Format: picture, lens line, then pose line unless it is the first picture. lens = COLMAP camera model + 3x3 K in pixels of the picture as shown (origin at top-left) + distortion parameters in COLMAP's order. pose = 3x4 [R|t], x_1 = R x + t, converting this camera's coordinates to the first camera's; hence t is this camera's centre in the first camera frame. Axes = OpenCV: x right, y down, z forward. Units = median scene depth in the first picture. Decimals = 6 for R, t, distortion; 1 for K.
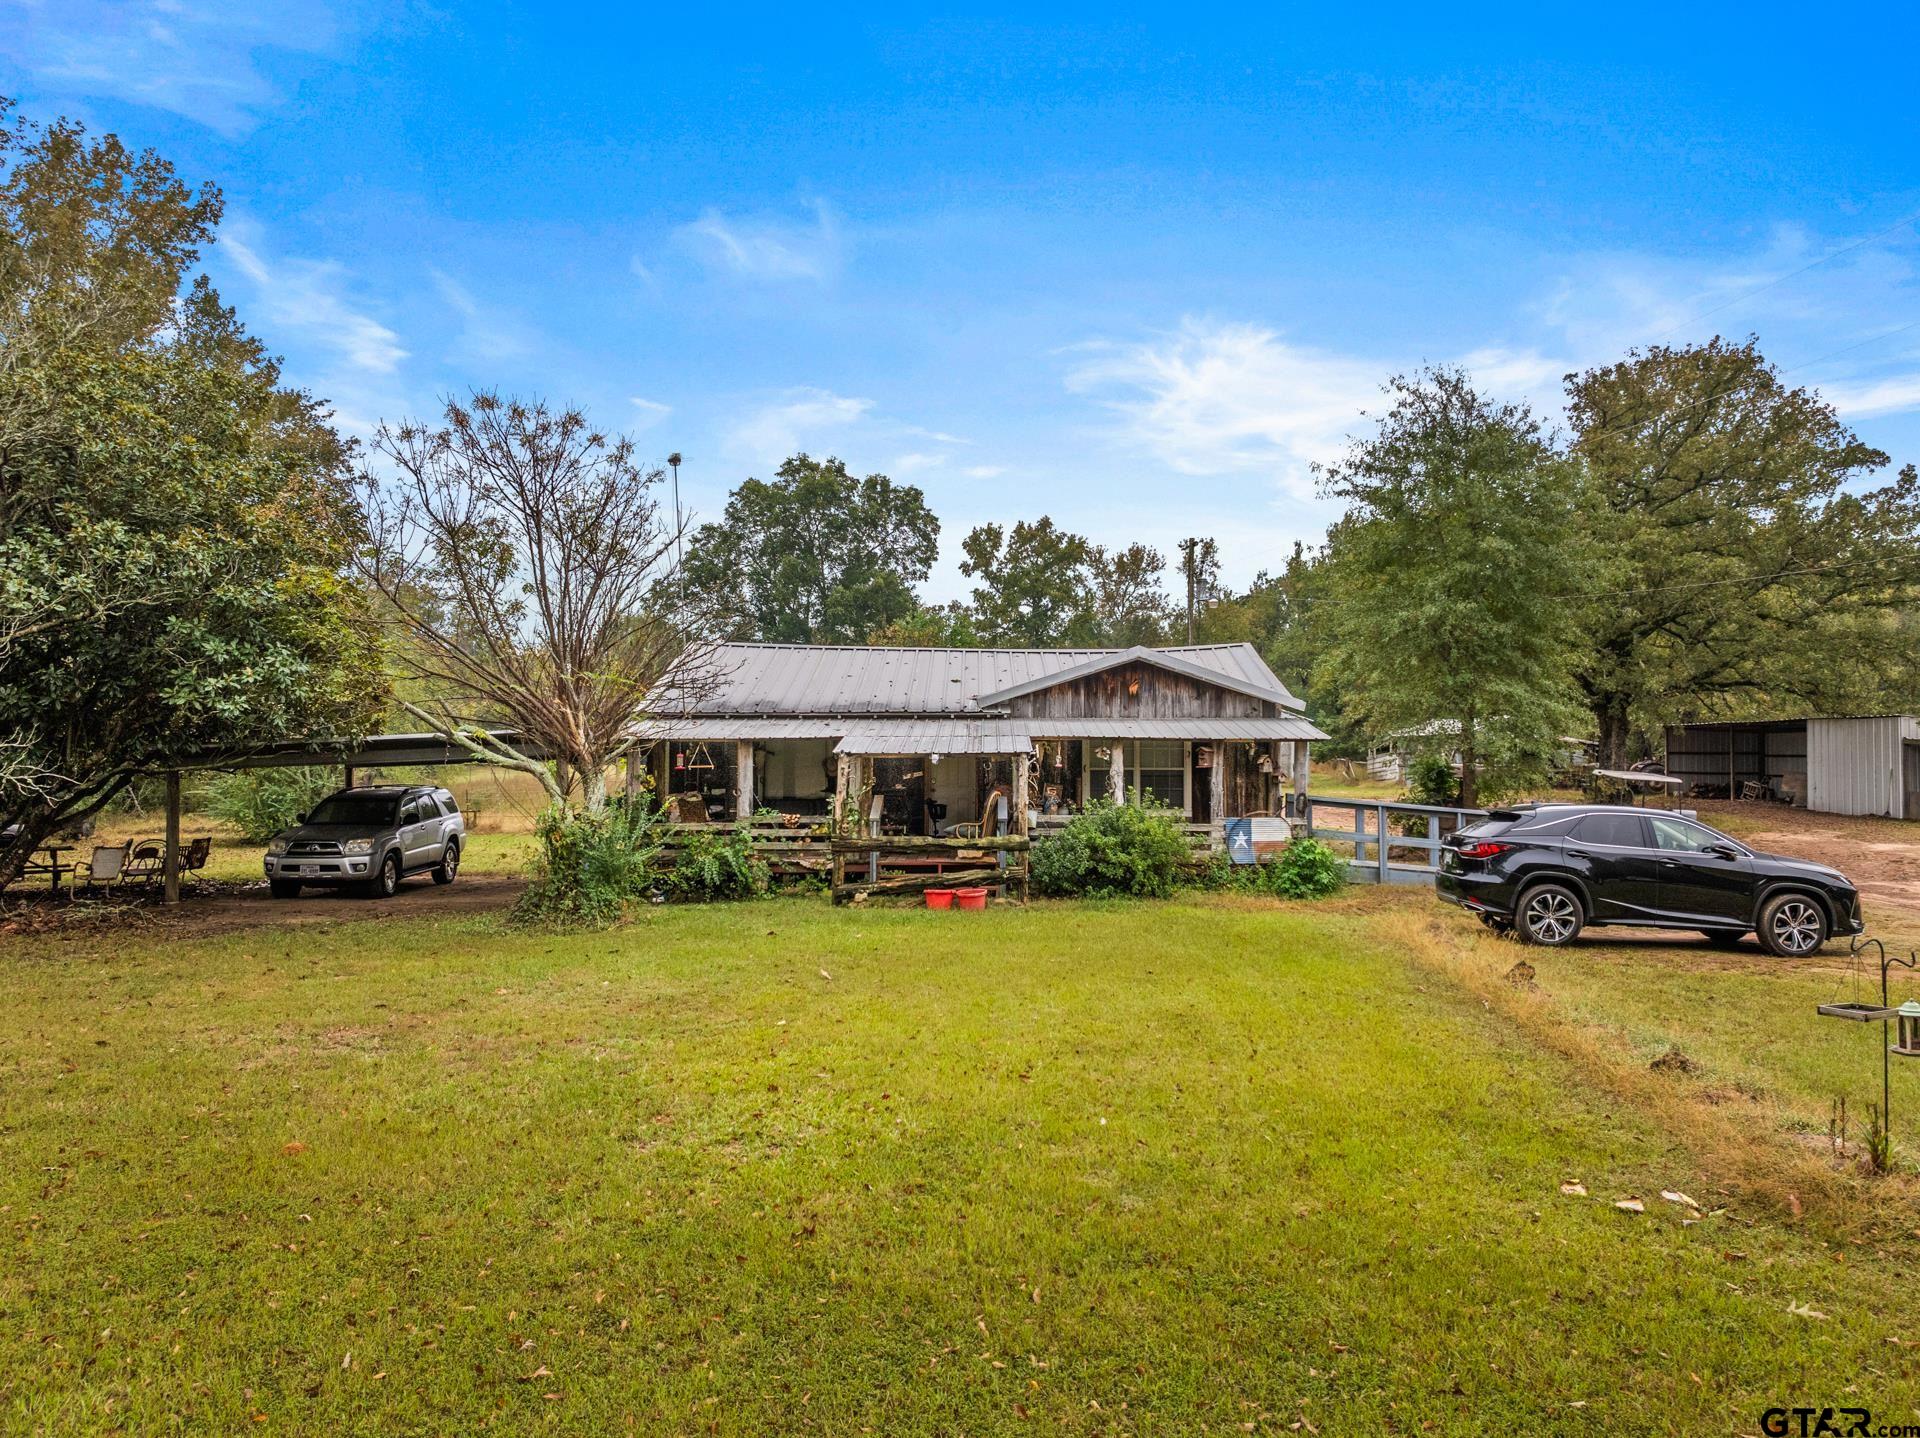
lens RADIAL K [[1361.7, 0, 968.6], [0, 1361.7, 714.9], [0, 0, 1]] dist [-0.041574, 0.015171]
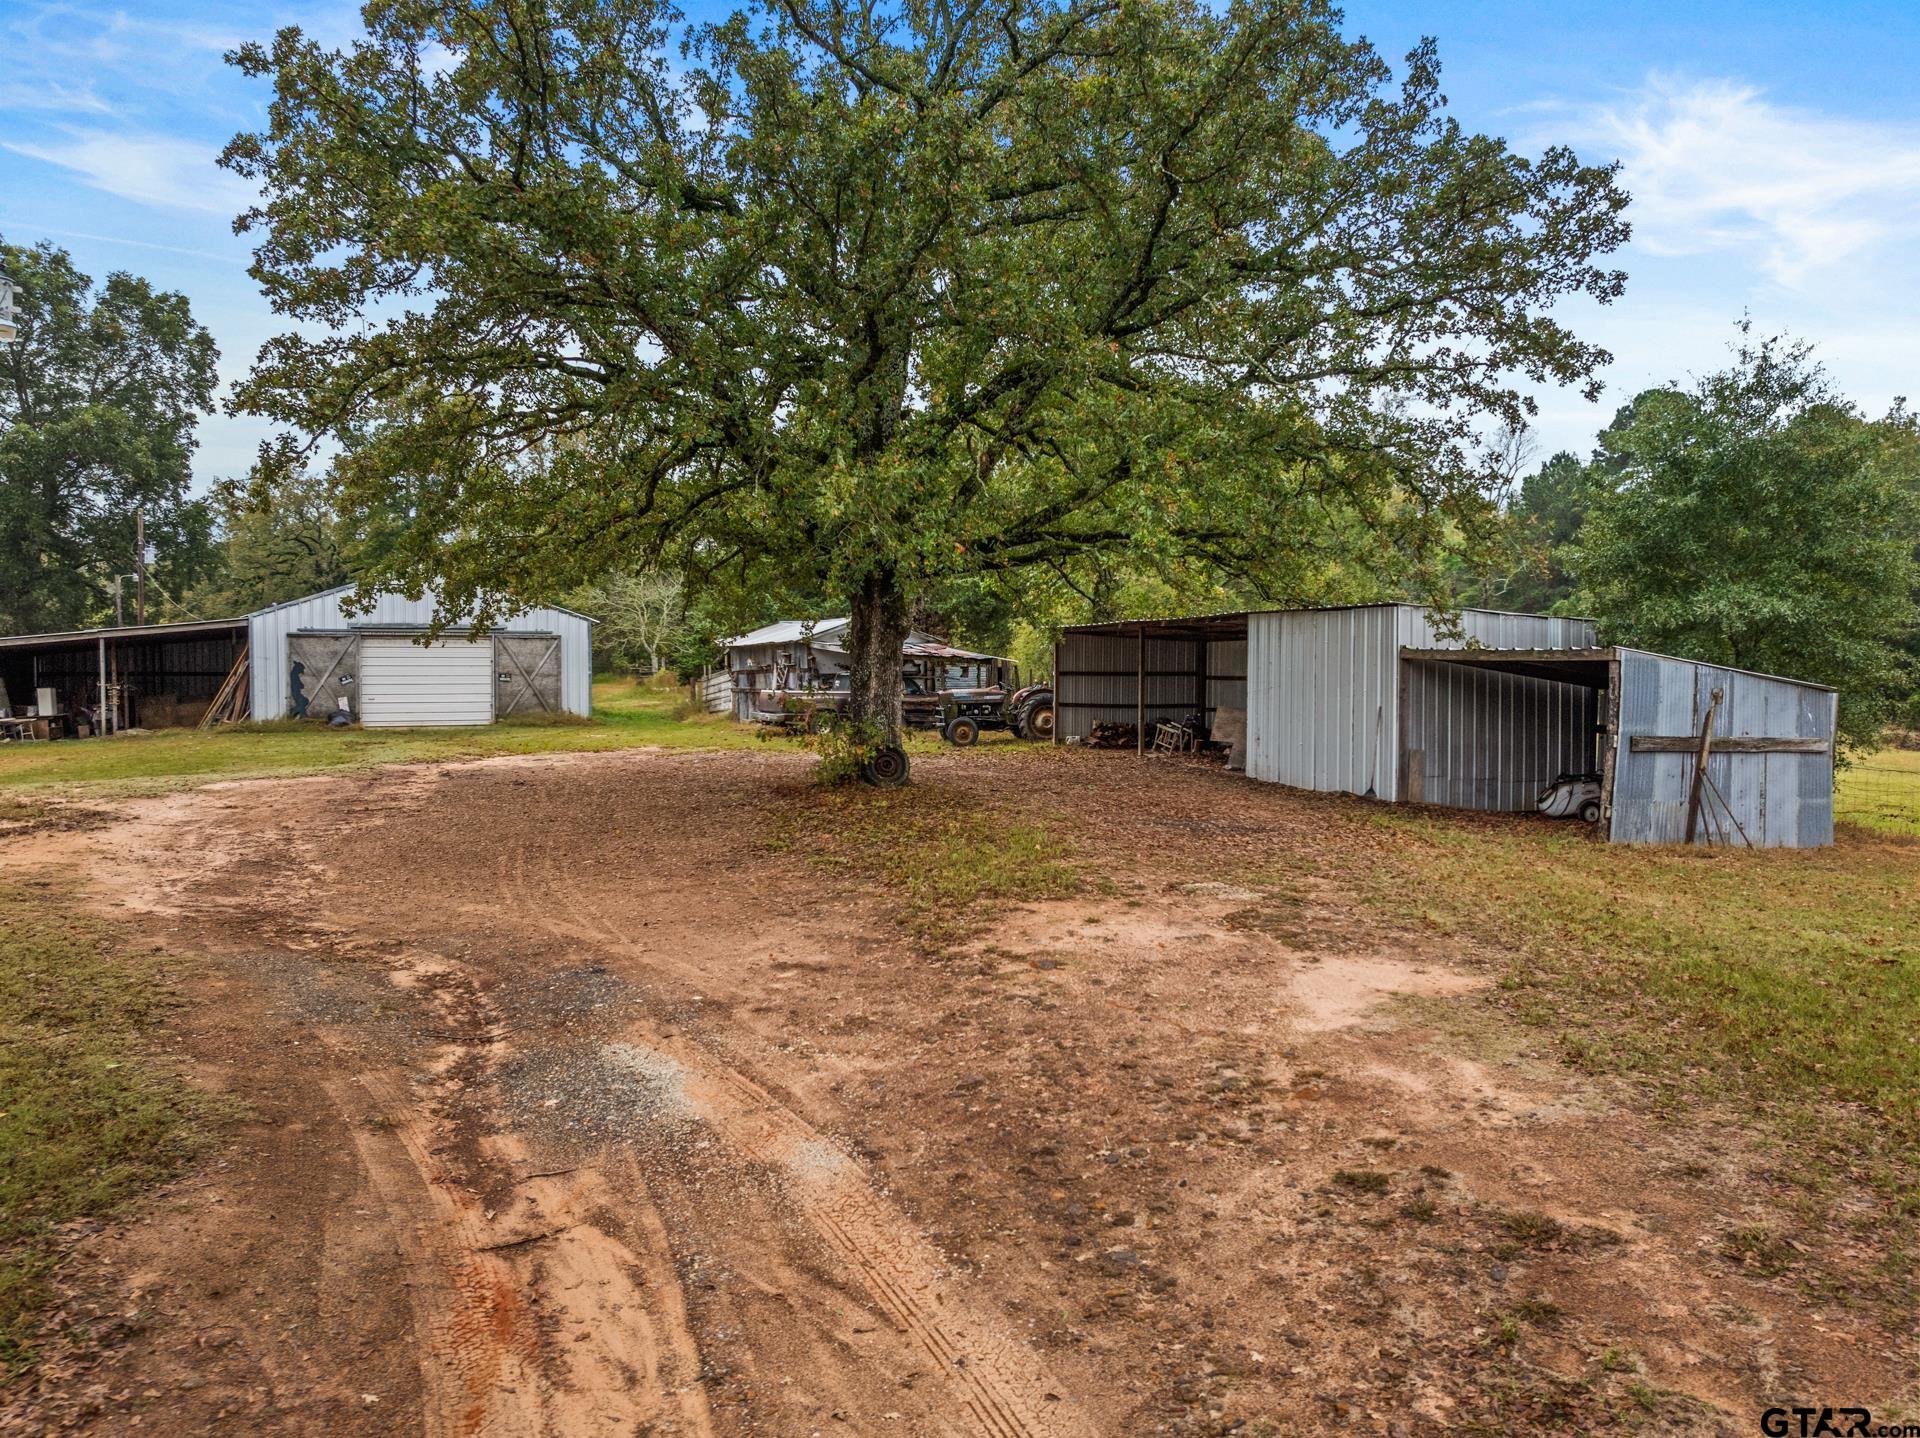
lens RADIAL K [[1361.7, 0, 960.6], [0, 1361.7, 700.8], [0, 0, 1]] dist [-0.041574, 0.015171]
pose [[0.957052, -0.007364, 0.289823, 0.648819], [-0.007781, 0.998665, 0.051069, 0.021492], [-0.289812, -0.051131, 0.955717, 0.927796]]
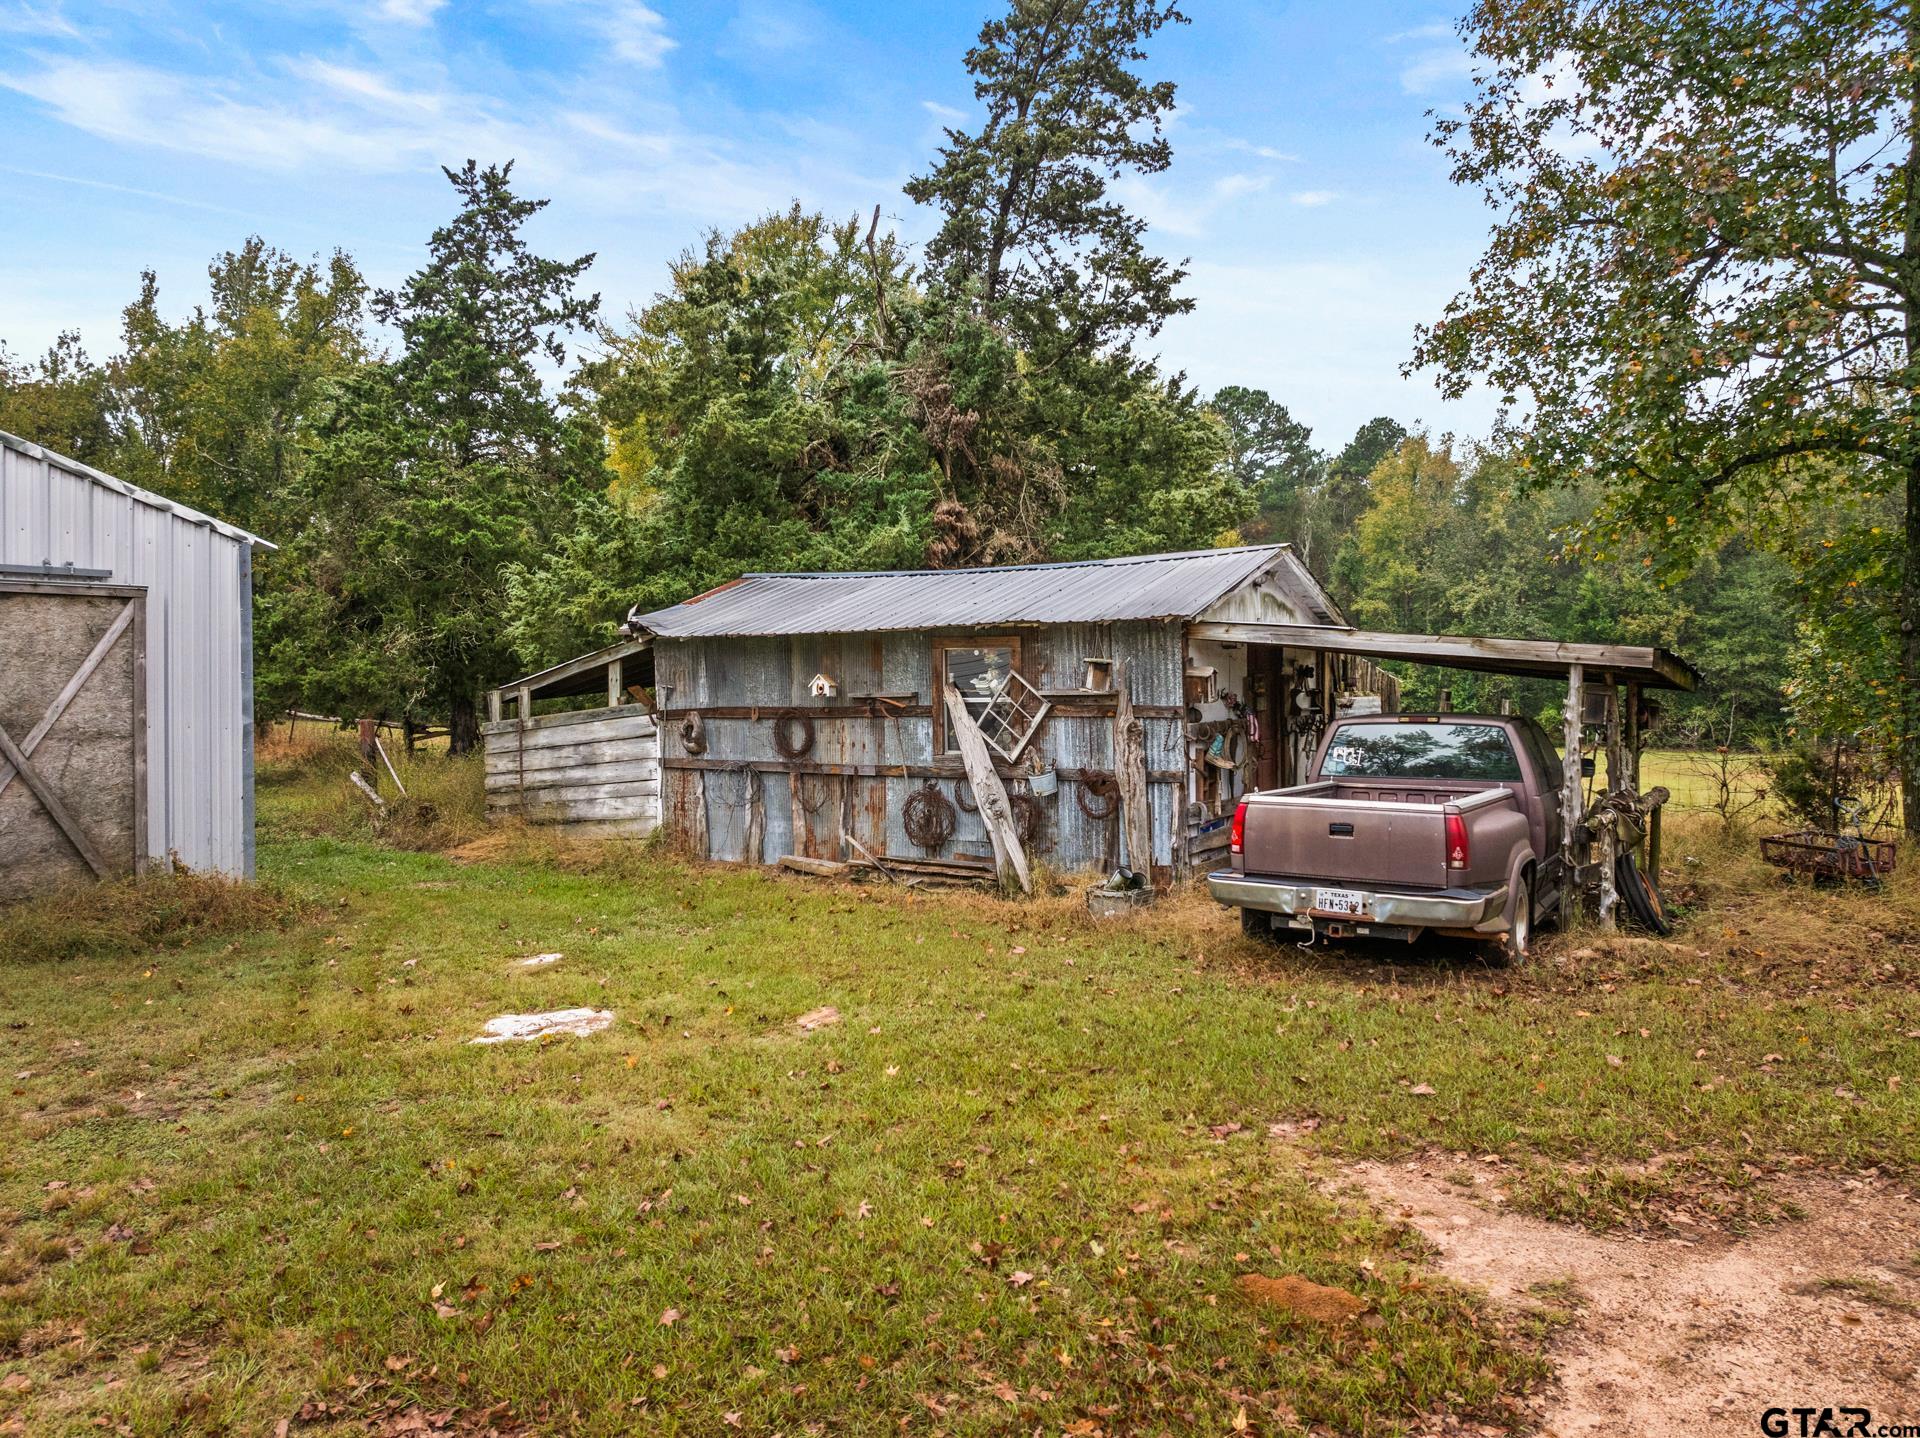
lens RADIAL K [[1361.7, 0, 959.0], [0, 1361.7, 686.8], [0, 0, 1]] dist [-0.041574, 0.015171]
pose [[0.705167, -0.004205, 0.709029, 0.527411], [-0.019537, 0.999488, 0.025357, 0.048402], [-0.708772, -0.031733, 0.704723, 2.246738]]
